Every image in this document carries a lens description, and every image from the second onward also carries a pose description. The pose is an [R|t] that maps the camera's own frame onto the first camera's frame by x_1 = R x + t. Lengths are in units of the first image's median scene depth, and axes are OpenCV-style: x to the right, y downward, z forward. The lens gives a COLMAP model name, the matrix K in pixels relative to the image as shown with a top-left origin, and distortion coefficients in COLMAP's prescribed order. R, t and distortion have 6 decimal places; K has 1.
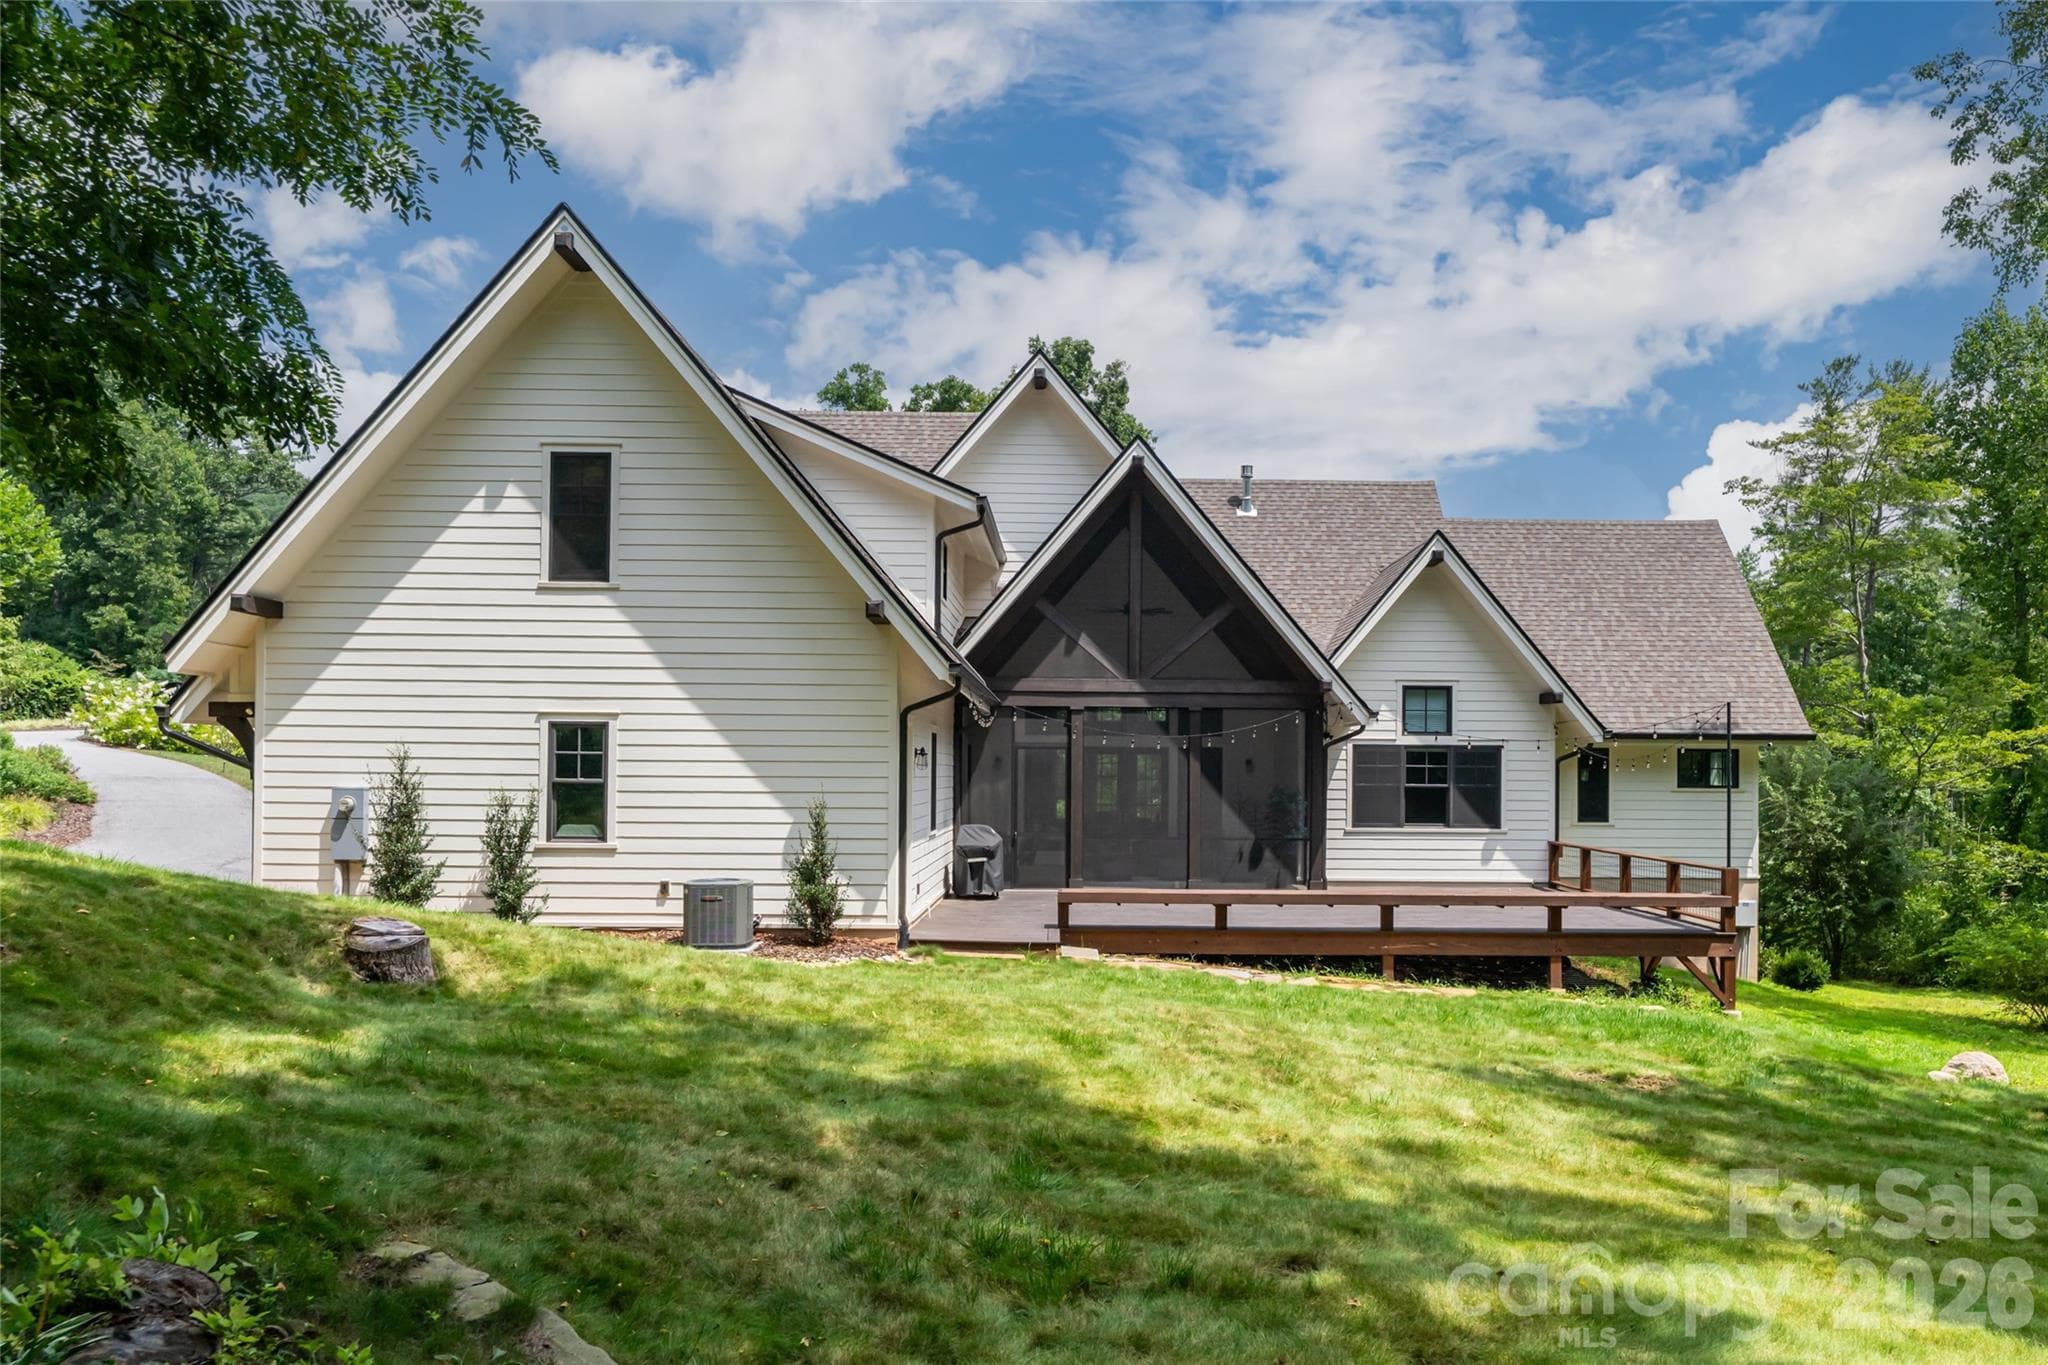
lens RADIAL K [[1342.8, 0, 1024.0], [0, 1342.8, 682.5], [0, 0, 1]] dist [-0.003175, -0.001312]
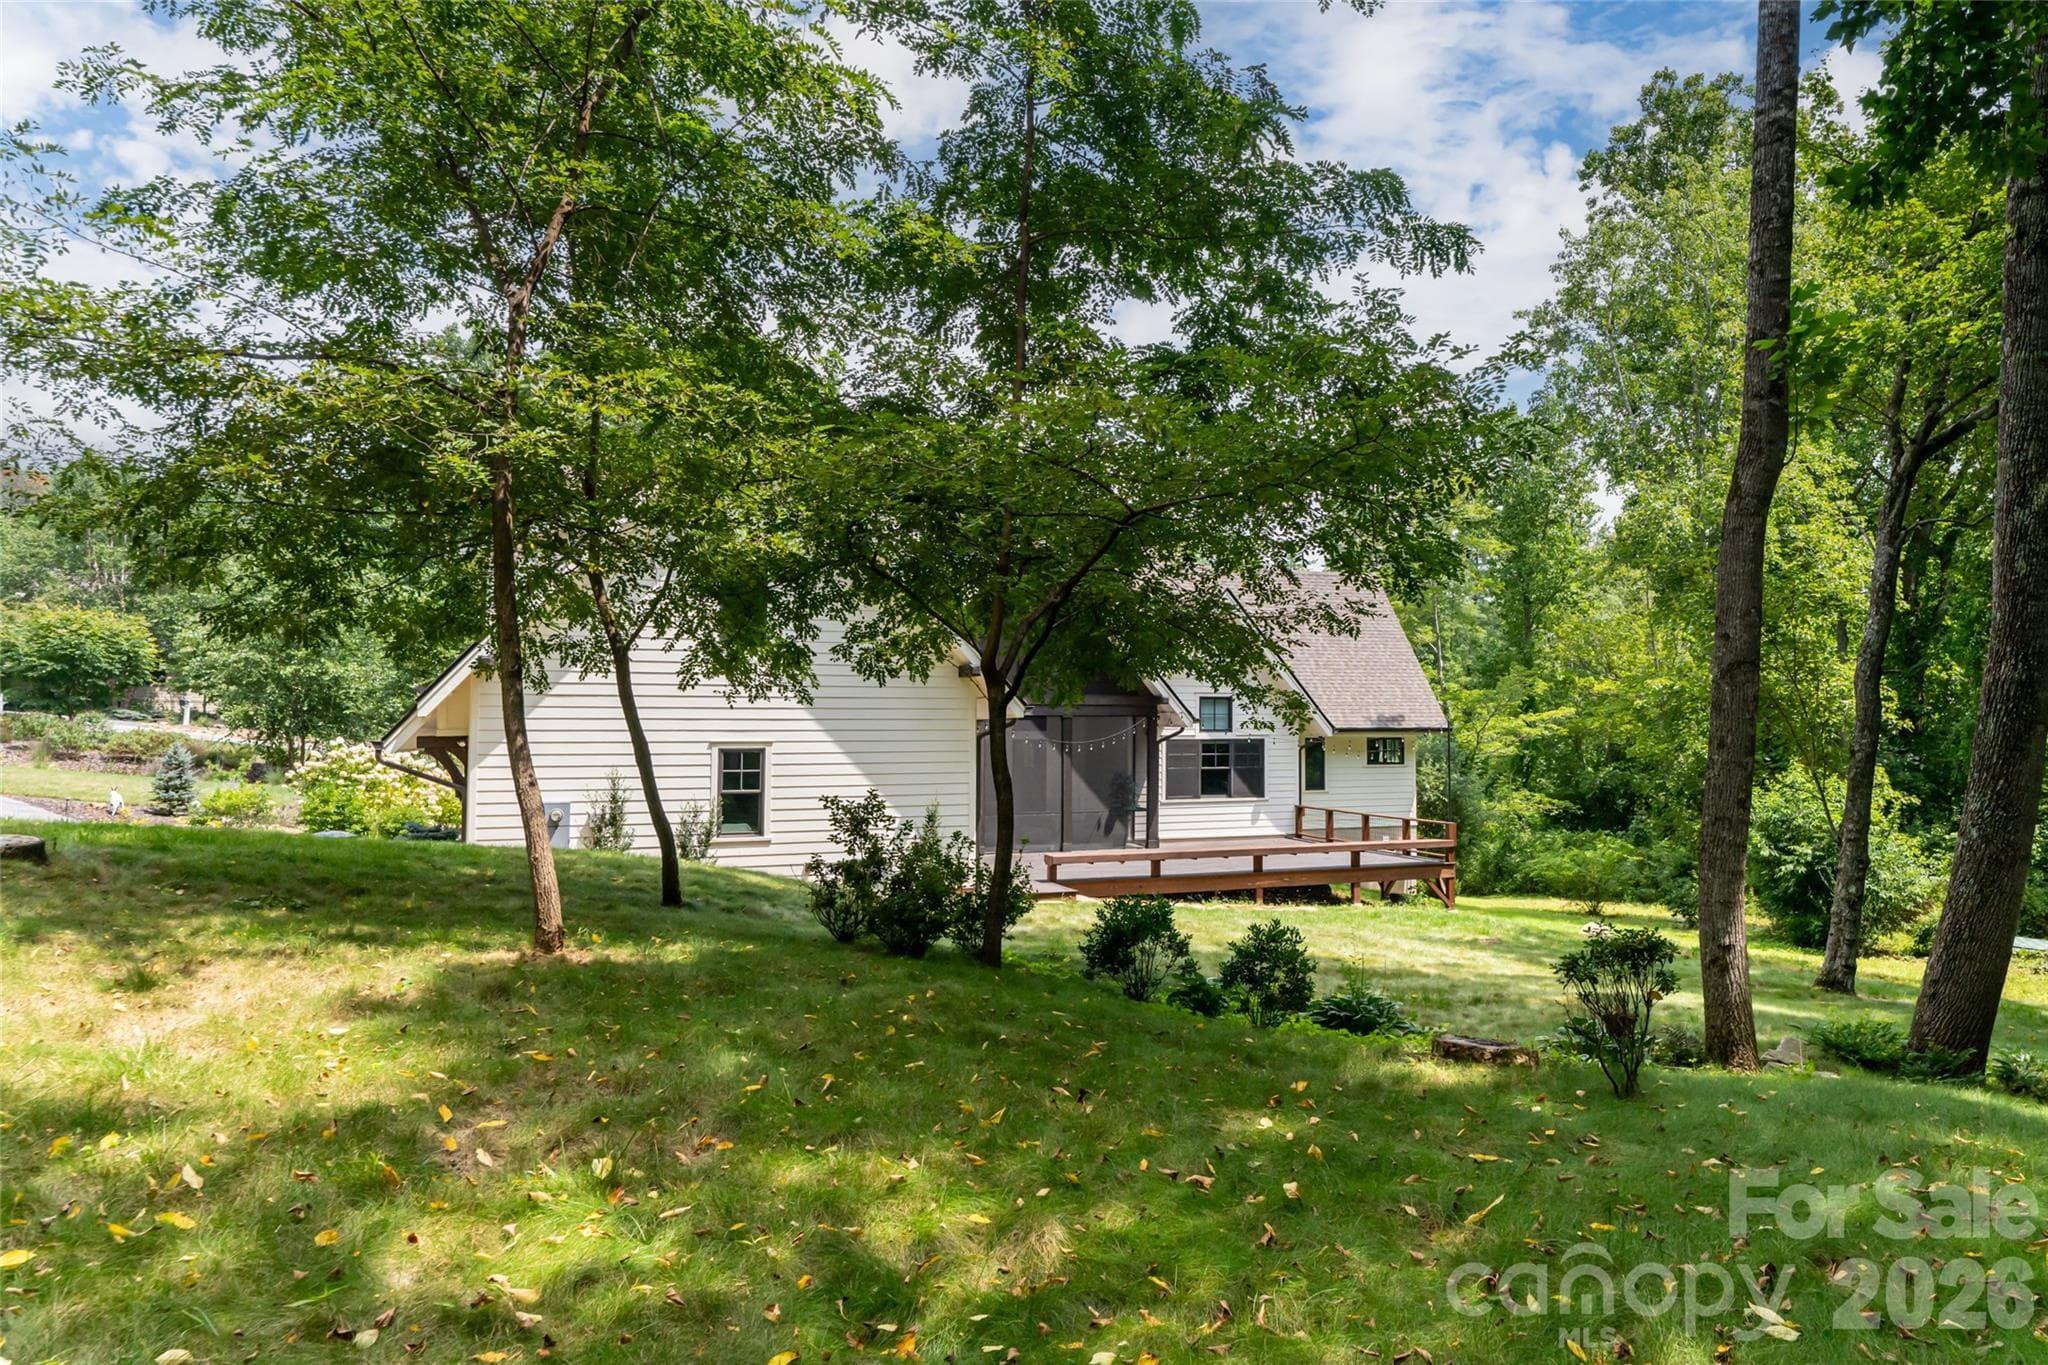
lens RADIAL K [[1342.8, 0, 1024.0], [0, 1342.8, 682.5], [0, 0, 1]] dist [-0.003175, -0.001312]
pose [[0.946929, -0.003987, 0.321419, -0.461566], [-0.007064, 0.999424, 0.033207, -0.078161], [-0.321366, -0.033715, 0.946355, -0.346589]]
